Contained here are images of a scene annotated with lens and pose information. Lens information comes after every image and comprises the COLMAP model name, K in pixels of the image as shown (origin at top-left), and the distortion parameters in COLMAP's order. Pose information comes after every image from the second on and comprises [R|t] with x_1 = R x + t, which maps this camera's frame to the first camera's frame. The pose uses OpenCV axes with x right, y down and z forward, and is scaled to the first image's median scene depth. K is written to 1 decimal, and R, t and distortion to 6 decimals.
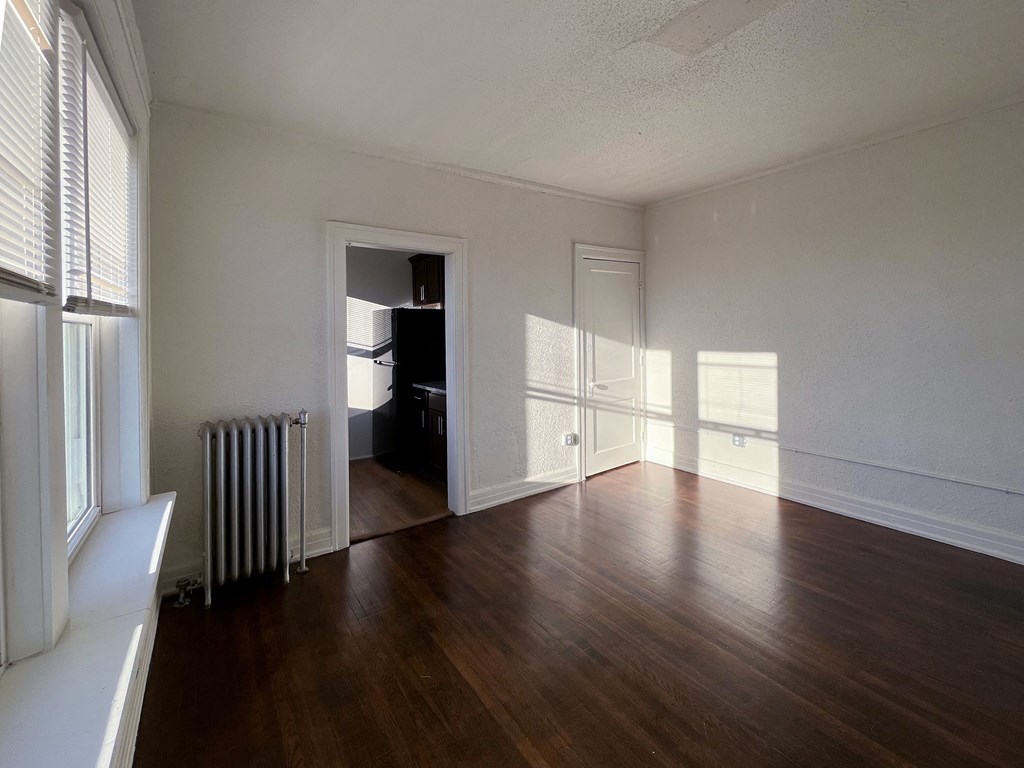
lens RADIAL K [[445.1, 0, 515.5], [0, 445.1, 330.9], [0, 0, 1]] dist [0.000188, -0.000052]
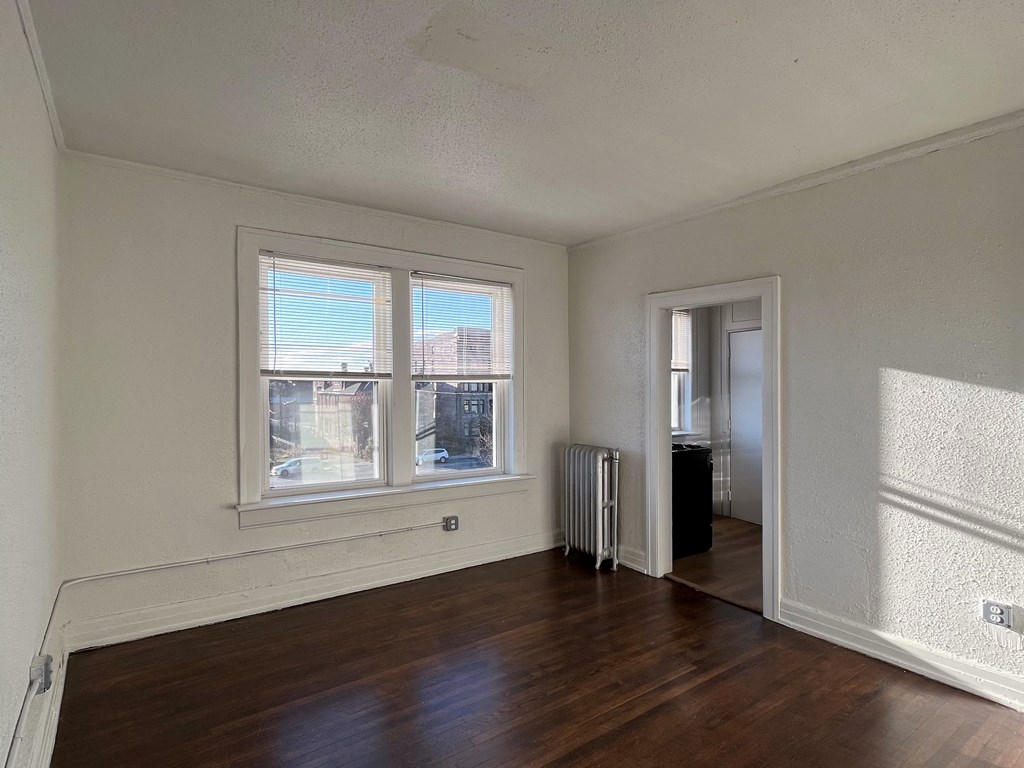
lens RADIAL K [[540.8, 0, 512.8], [0, 540.8, 372.1], [0, 0, 1]] dist [-0.000503, -0.000648]
pose [[0.022694, 0.009295, -0.999699, 0.713952], [0.006407, 0.999935, 0.009443, -0.041012], [0.999722, -0.006619, 0.022633, 0.431769]]
